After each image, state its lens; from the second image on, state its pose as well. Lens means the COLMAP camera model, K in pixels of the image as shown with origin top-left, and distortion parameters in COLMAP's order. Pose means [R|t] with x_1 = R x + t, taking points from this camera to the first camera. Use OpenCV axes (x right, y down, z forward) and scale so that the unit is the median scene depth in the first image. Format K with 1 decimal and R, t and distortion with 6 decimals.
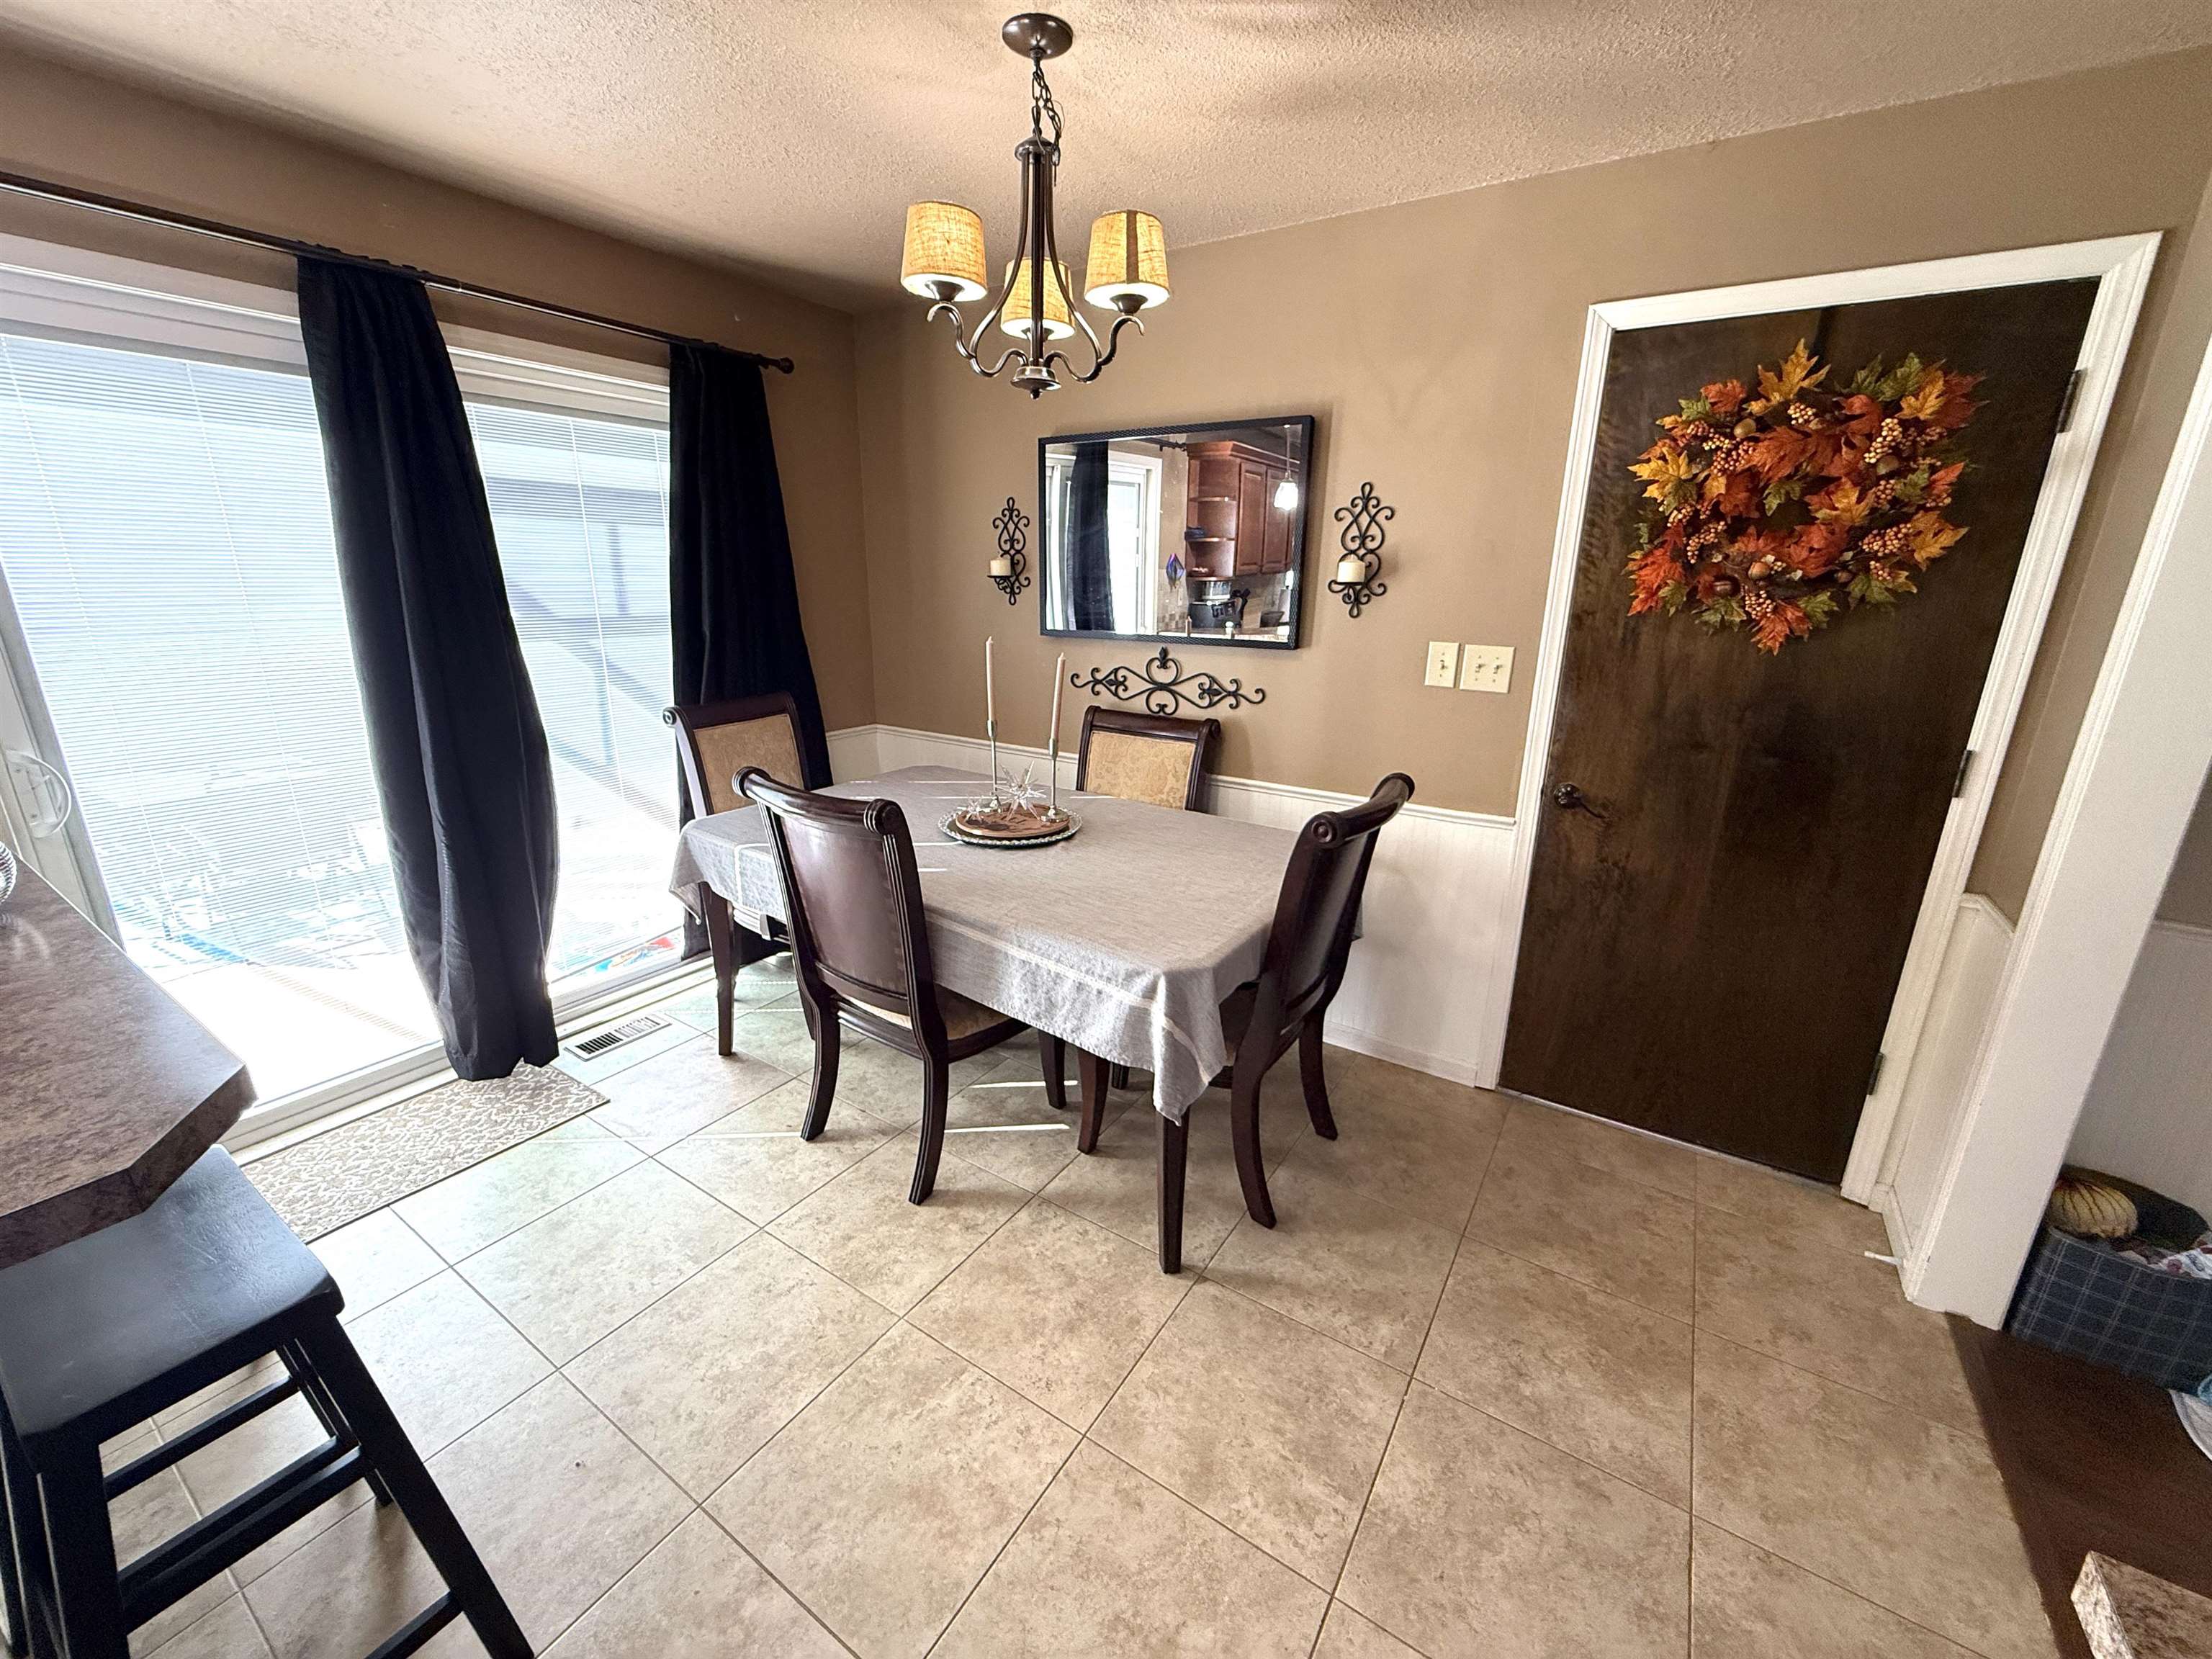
lens RADIAL K [[887.7, 0, 1106.0], [0, 887.7, 829.5], [0, 0, 1]] dist [-0.000229, -0.000172]
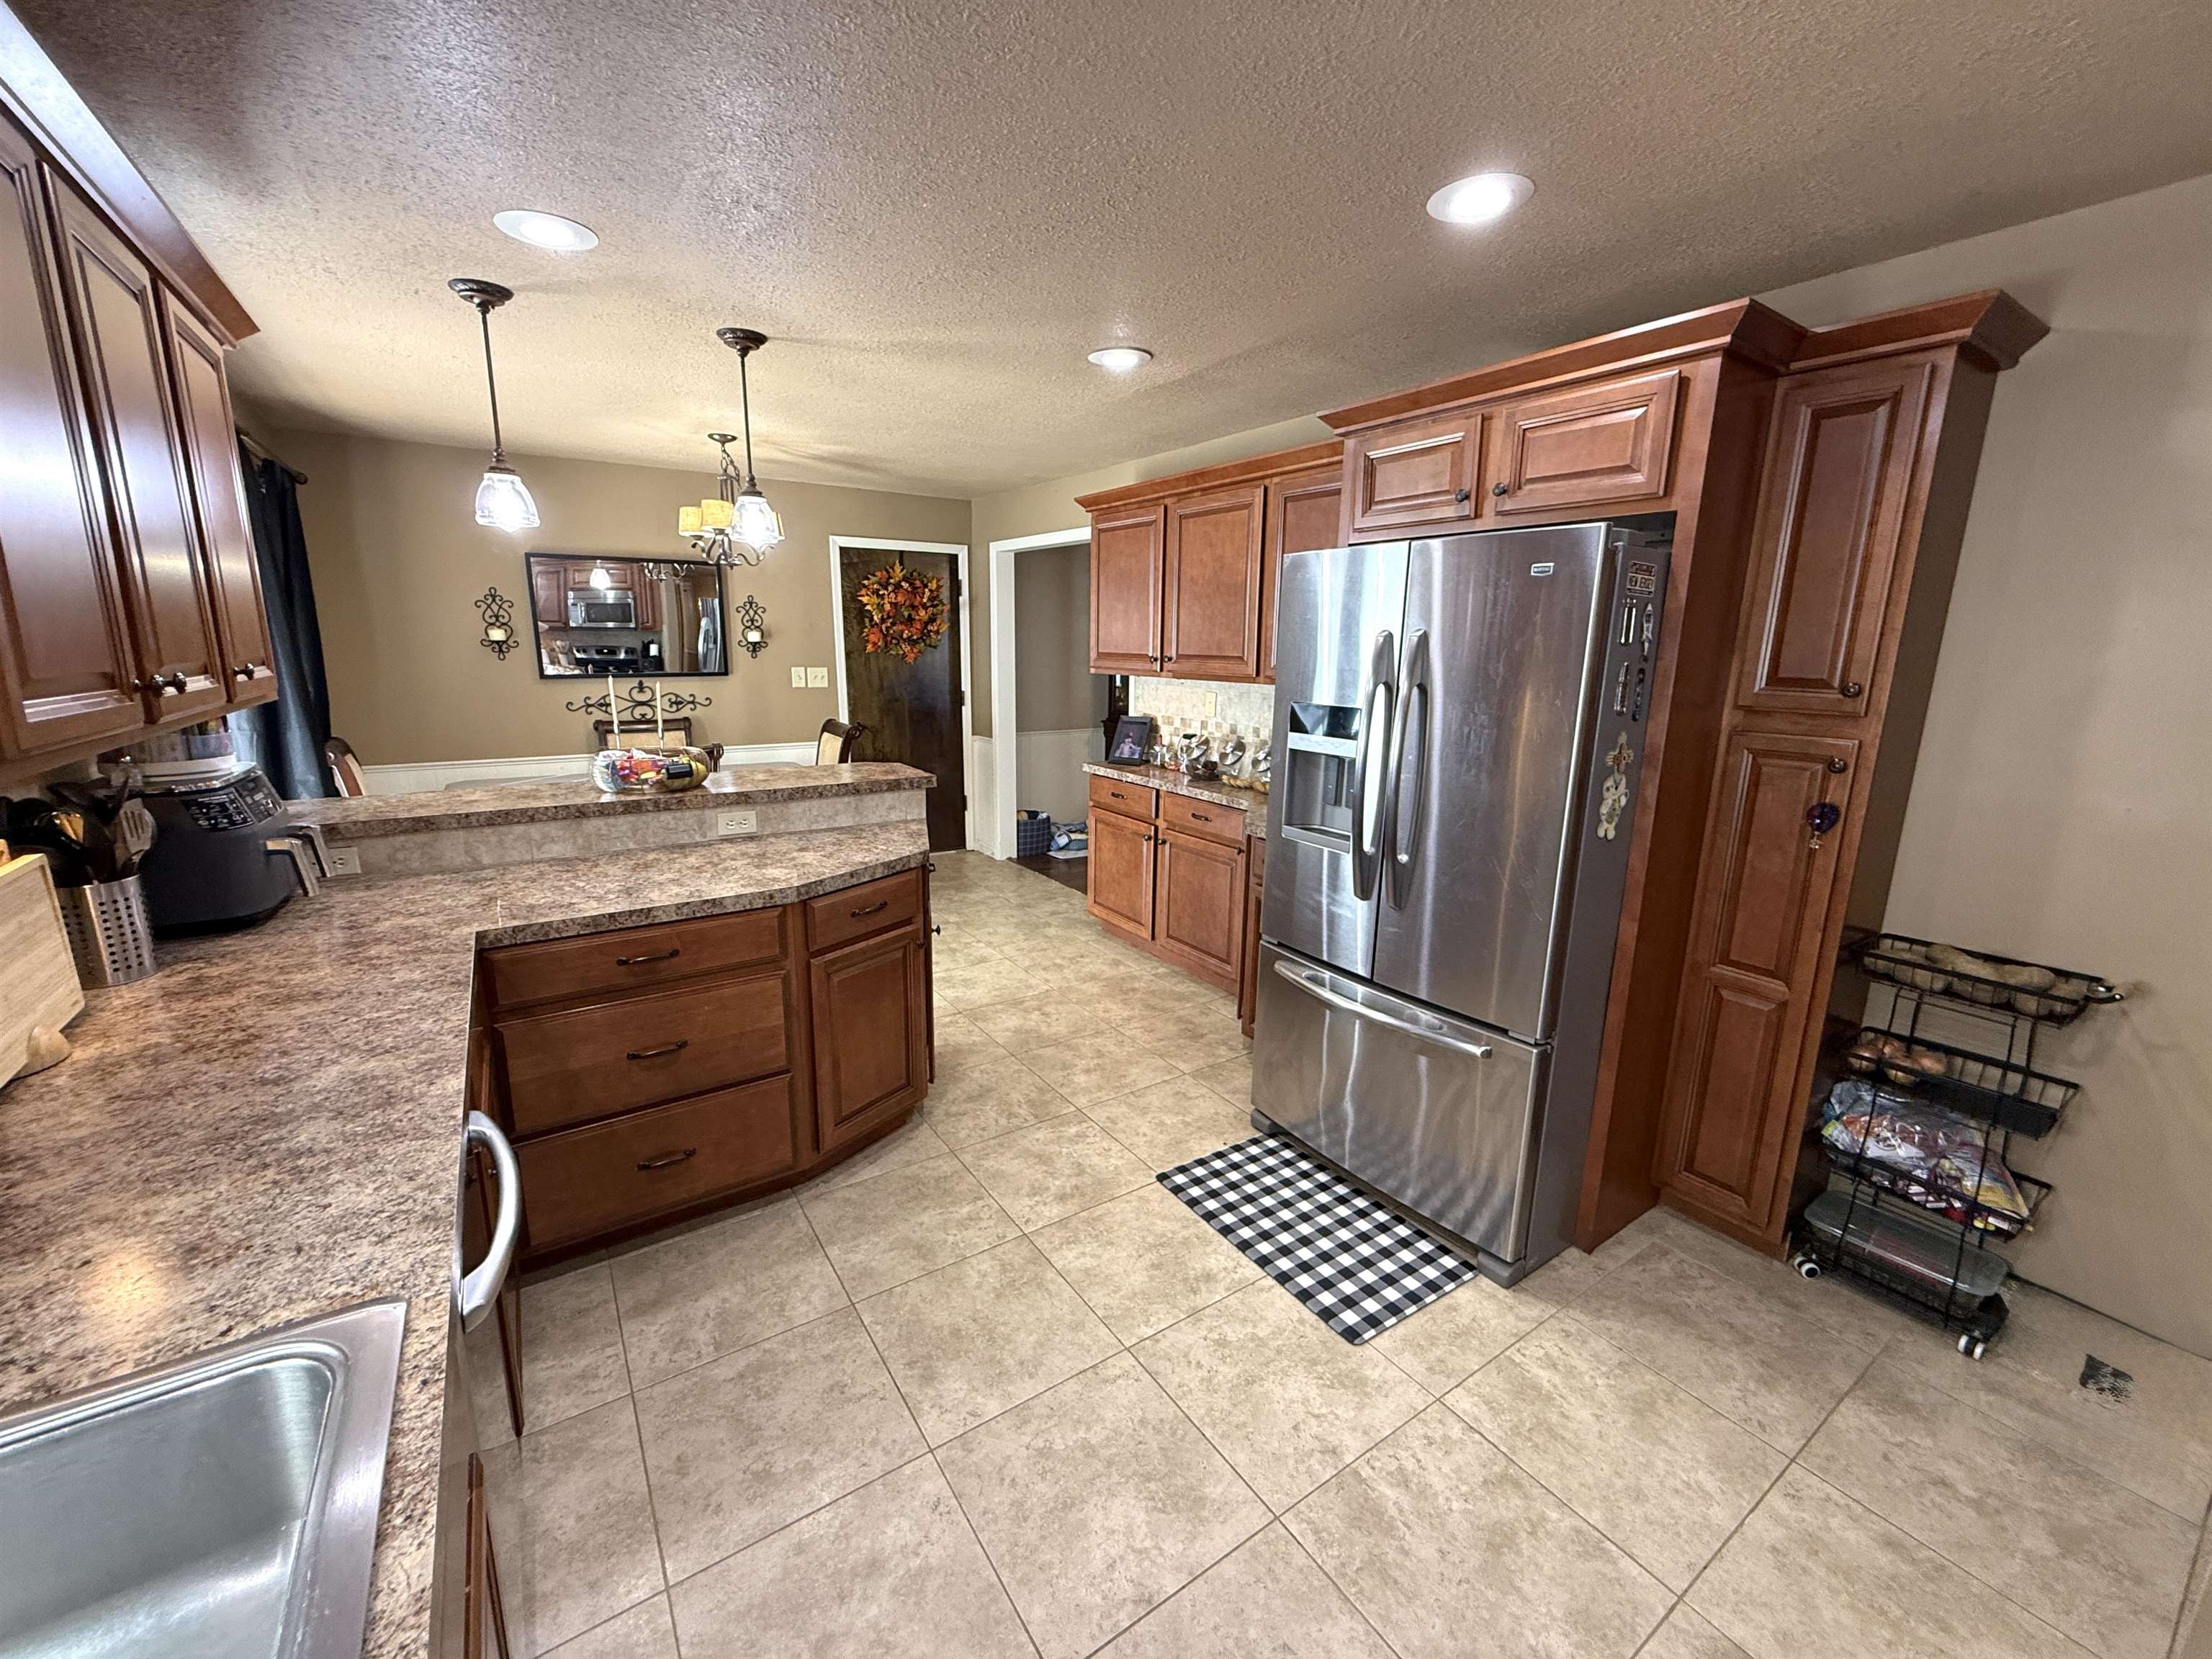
lens RADIAL K [[887.7, 0, 1106.0], [0, 887.7, 829.5], [0, 0, 1]] dist [-0.000229, -0.000172]
pose [[0.388452, -0.206687, 0.897989, -1.609148], [0.251279, 0.961346, 0.112572, 0.143025], [-0.886546, 0.181917, 0.425373, -0.647801]]
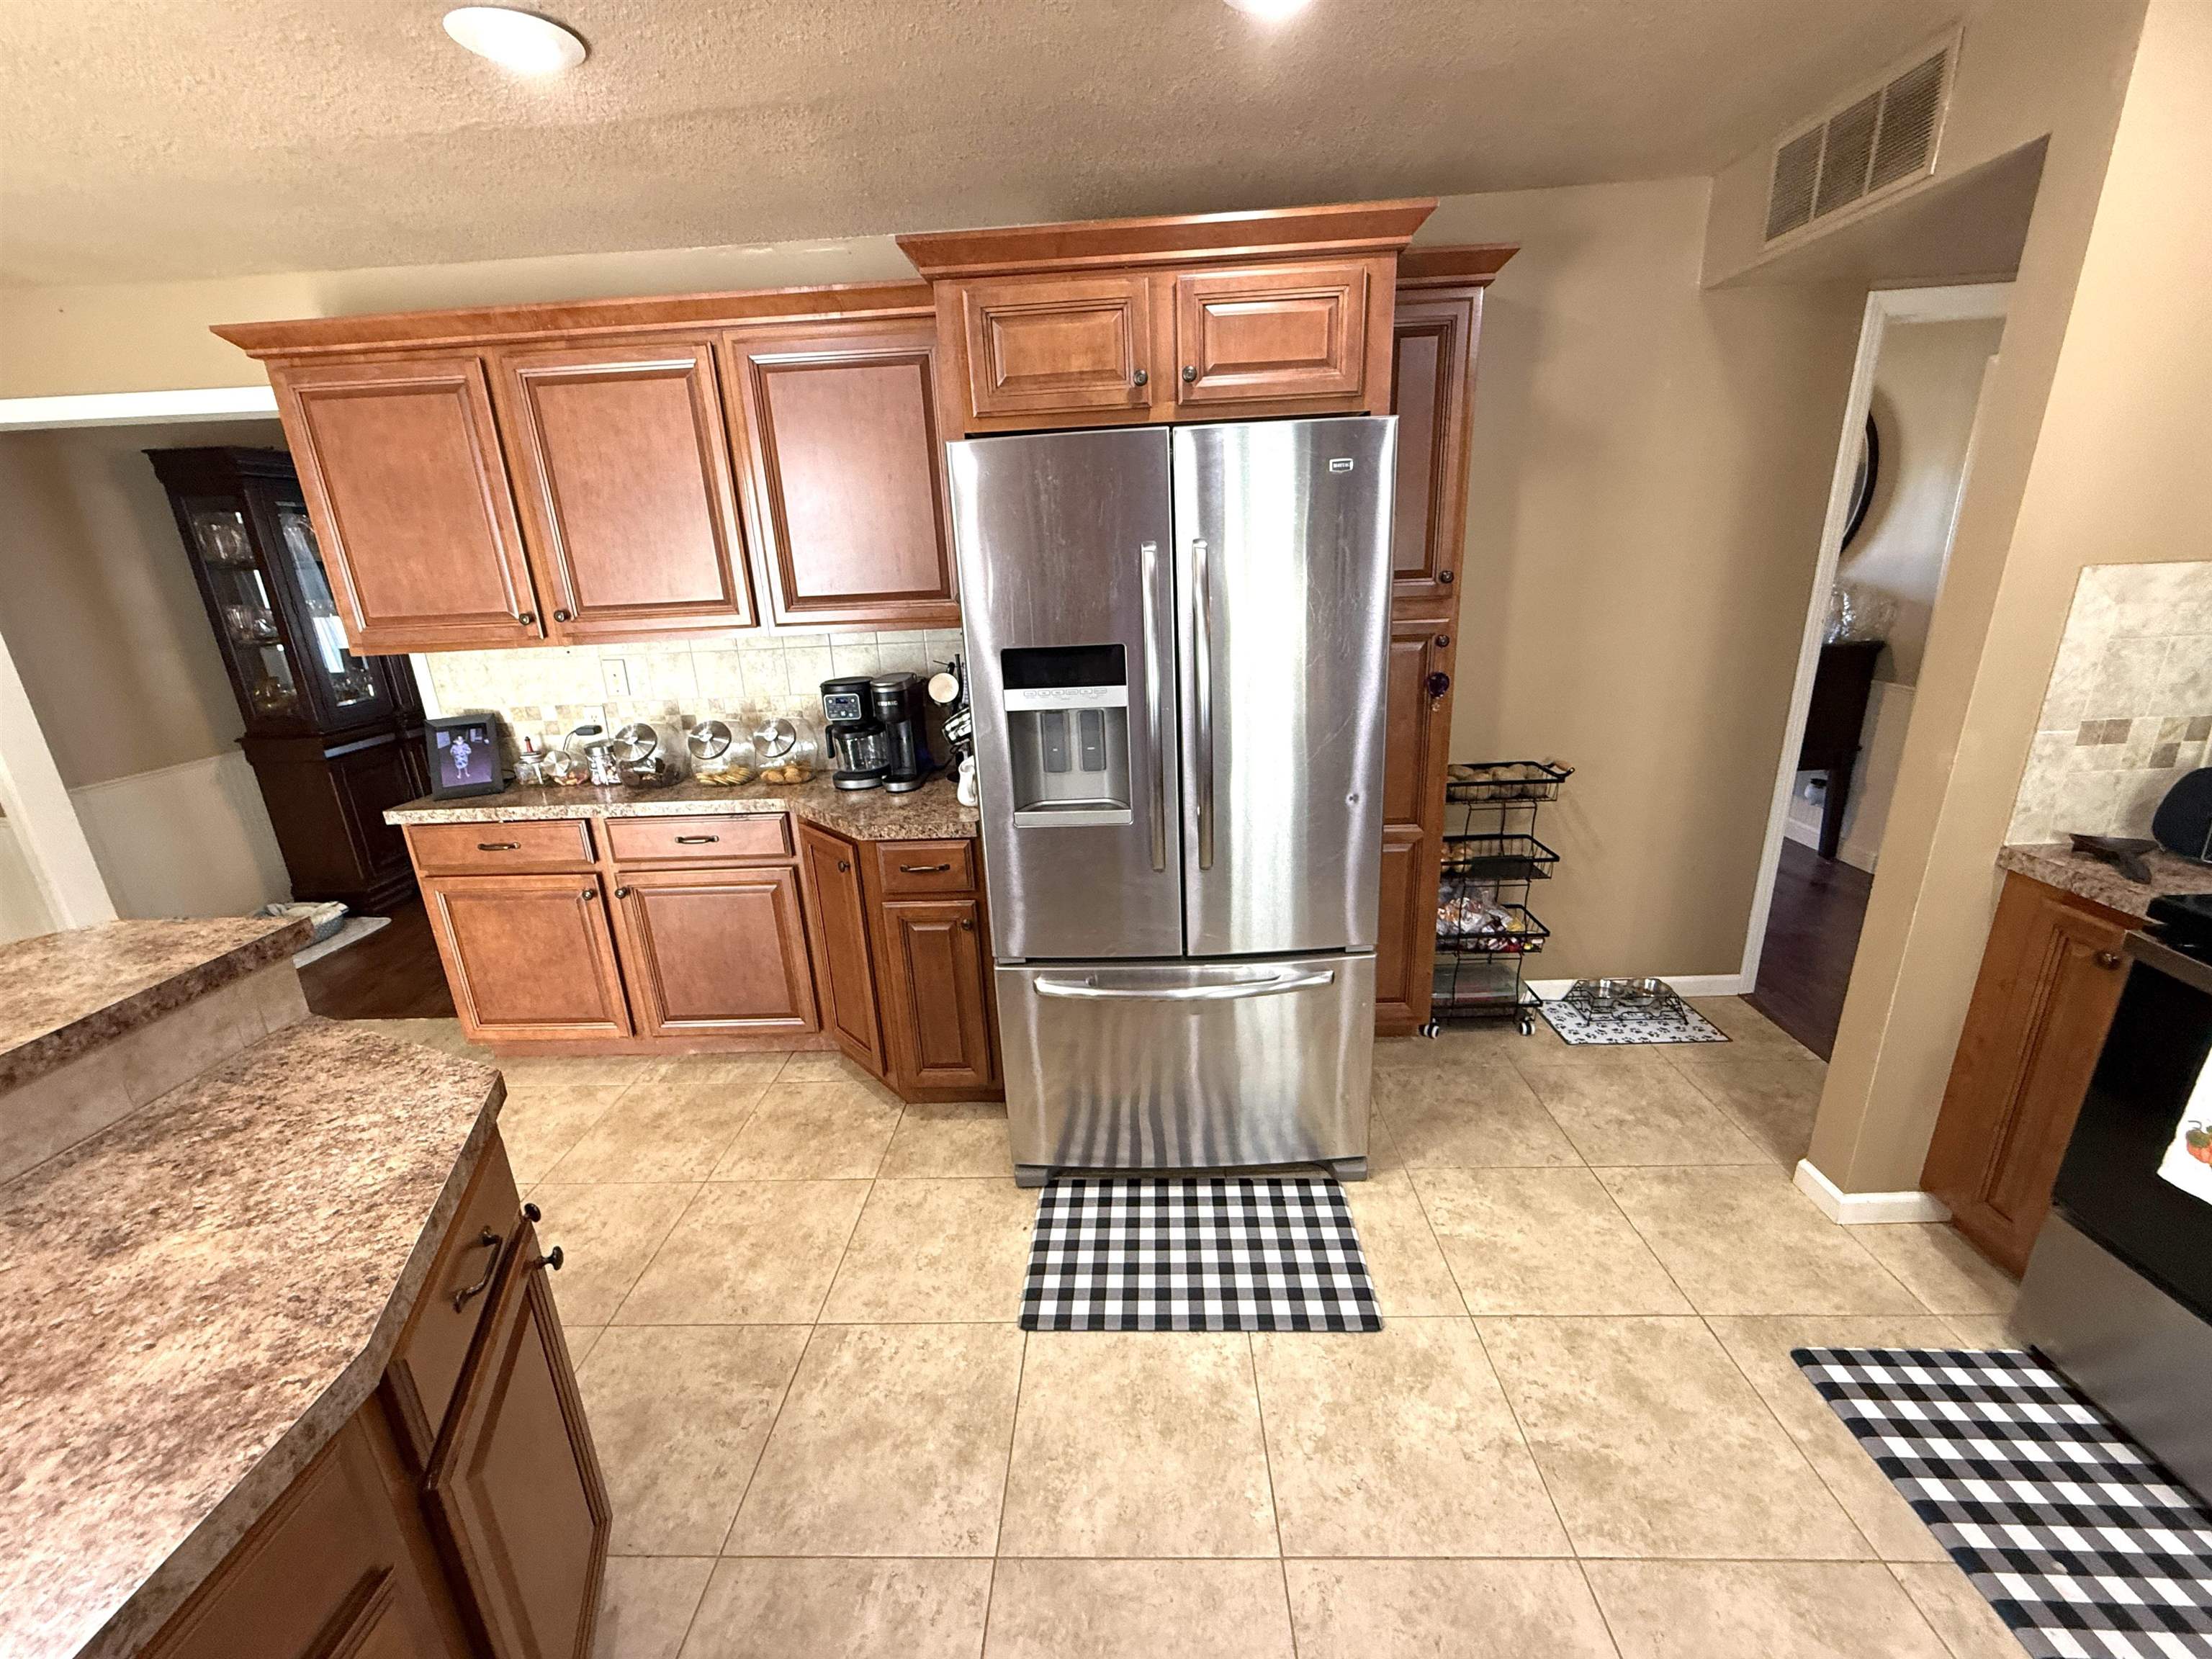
lens RADIAL K [[879.2, 0, 1100.4], [0, 879.2, 828.7], [0, 0, 1]] dist [-0.002222, -0.000250]
pose [[-0.519225, -0.251048, 0.816934, -1.218247], [0.272100, 0.857582, 0.436480, -0.024440], [-0.810165, 0.448919, -0.376968, -0.068240]]
